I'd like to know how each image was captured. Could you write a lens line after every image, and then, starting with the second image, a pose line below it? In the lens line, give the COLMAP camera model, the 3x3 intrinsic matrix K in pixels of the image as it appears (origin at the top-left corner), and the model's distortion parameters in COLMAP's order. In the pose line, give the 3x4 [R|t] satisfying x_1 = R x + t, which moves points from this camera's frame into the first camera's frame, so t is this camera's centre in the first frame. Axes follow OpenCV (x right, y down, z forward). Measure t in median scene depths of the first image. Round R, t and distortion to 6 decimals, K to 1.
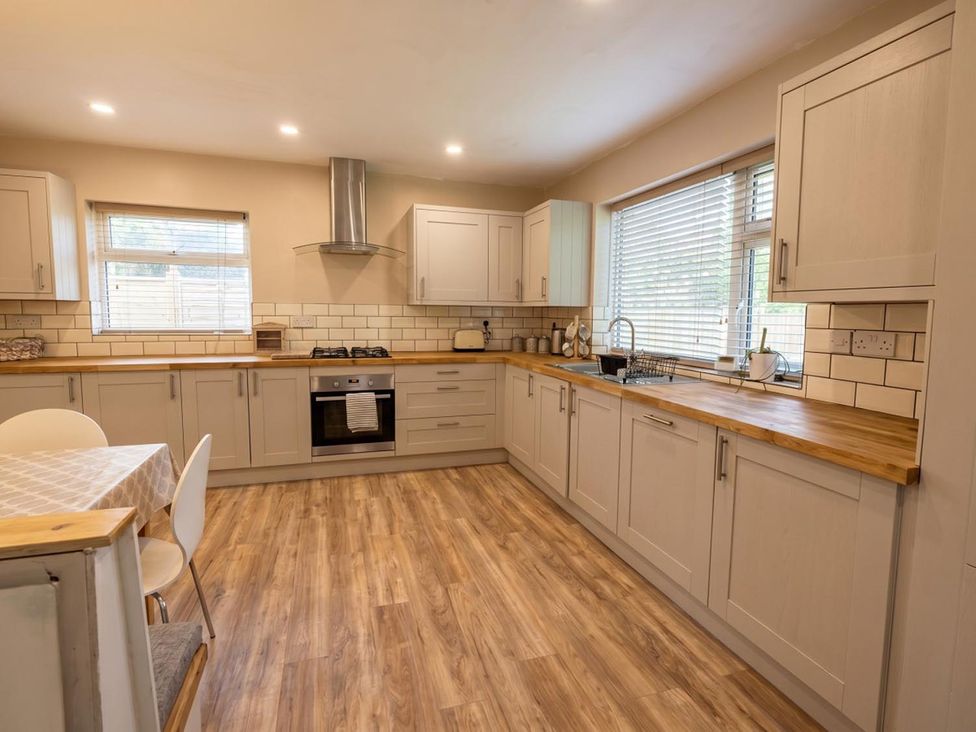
lens RADIAL K [[484.0, 0, 487.7], [0, 484.0, 353.2], [0, 0, 1]] dist [-0.004131, -0.000555]
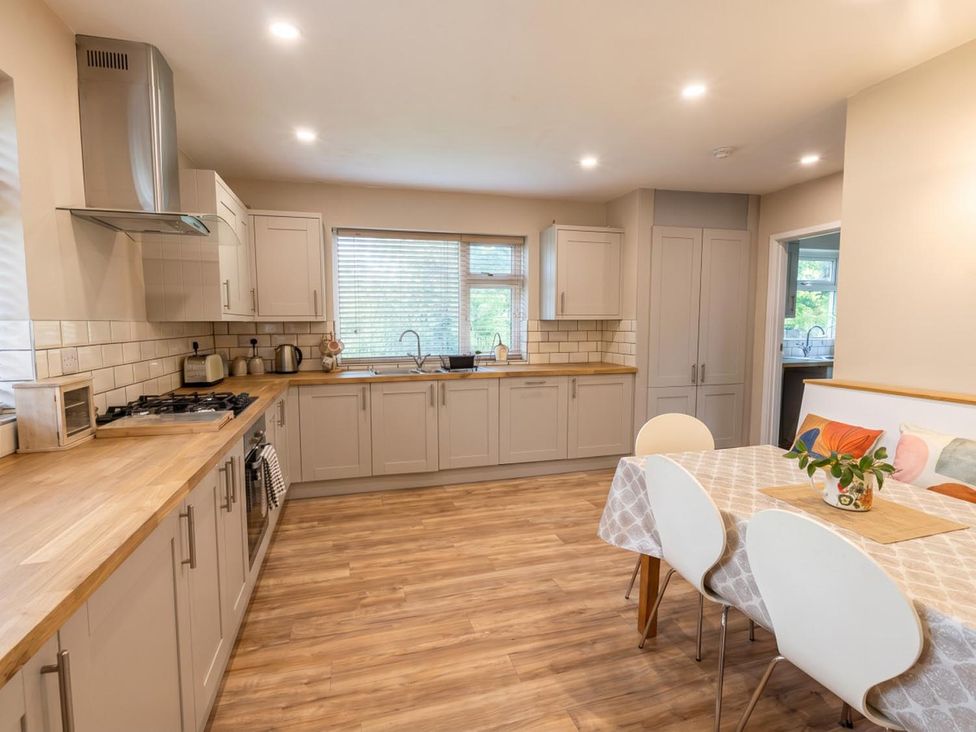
lens RADIAL K [[519.9, 0, 471.3], [0, 519.9, 365.0], [0, 0, 1]] dist [-0.003311, -0.000594]
pose [[0.025350, -0.108743, 0.993747, -1.270332], [0.086358, 0.990588, 0.106194, -0.131538], [-0.995942, 0.083126, 0.034502, 0.885473]]
